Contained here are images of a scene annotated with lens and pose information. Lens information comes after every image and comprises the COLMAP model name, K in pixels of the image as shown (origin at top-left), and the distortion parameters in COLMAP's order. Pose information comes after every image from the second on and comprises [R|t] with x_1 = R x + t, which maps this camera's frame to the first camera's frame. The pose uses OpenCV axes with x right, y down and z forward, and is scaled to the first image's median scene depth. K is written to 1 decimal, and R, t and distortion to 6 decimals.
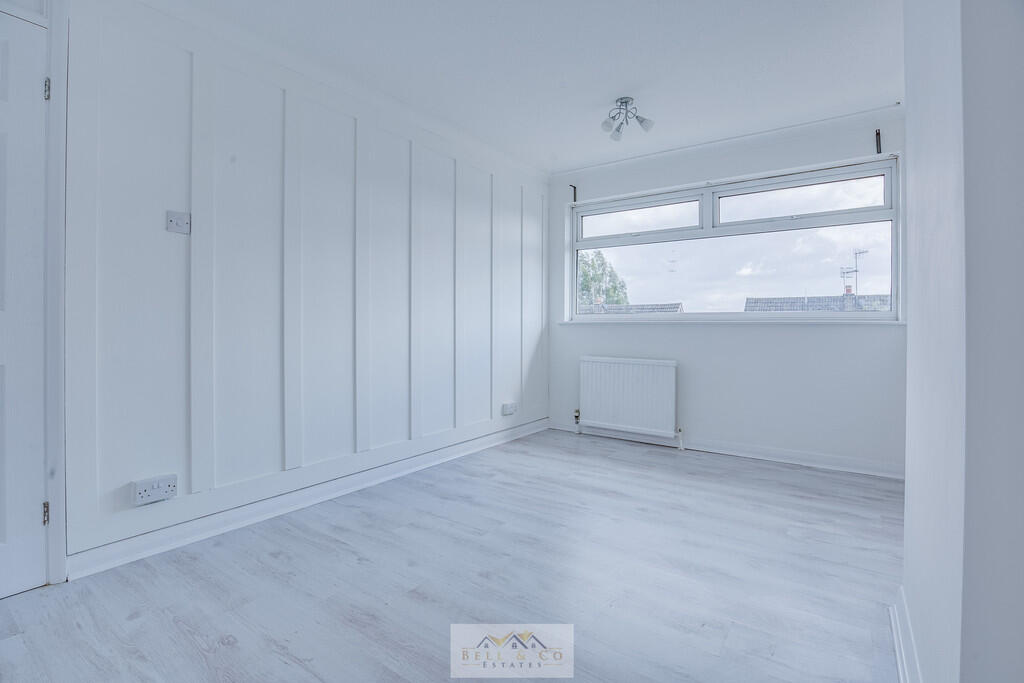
lens RADIAL K [[472.7, 0, 515.2], [0, 472.7, 327.8], [0, 0, 1]] dist [-0.035767, -0.000004]
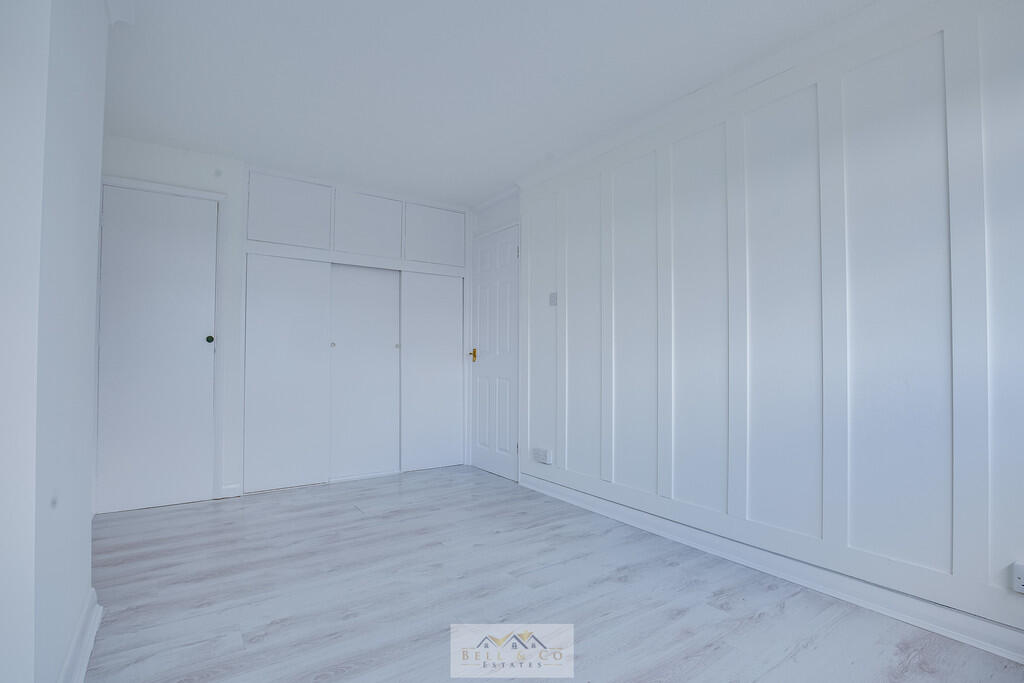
lens RADIAL K [[506.3, 0, 515.2], [0, 506.3, 327.3], [0, 0, 1]] dist [-0.033871, 0.000374]
pose [[-0.336334, -0.061509, -0.939732, 0.642283], [-0.010190, 0.998044, -0.061679, -0.006791], [0.941688, -0.011169, -0.336302, 0.926811]]
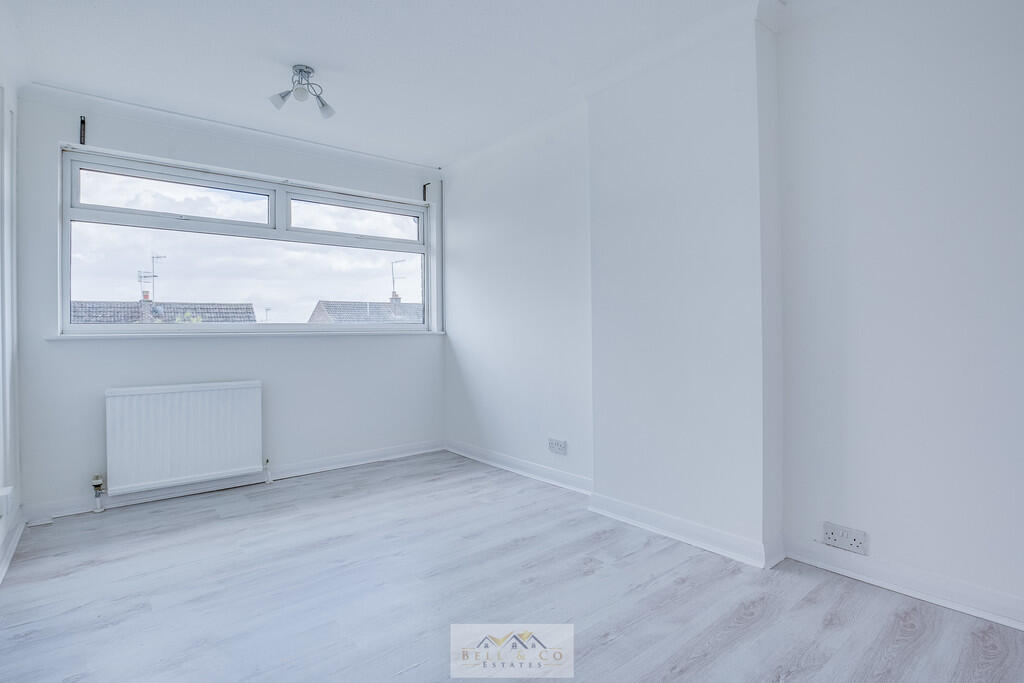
lens RADIAL K [[506.3, 0, 515.2], [0, 506.3, 327.3], [0, 0, 1]] dist [-0.033871, 0.000374]
pose [[0.261732, -0.000110, 0.965141, -0.488149], [0.017521, 0.999836, -0.004637, -0.015280], [-0.964982, 0.018124, 0.261691, 0.381987]]
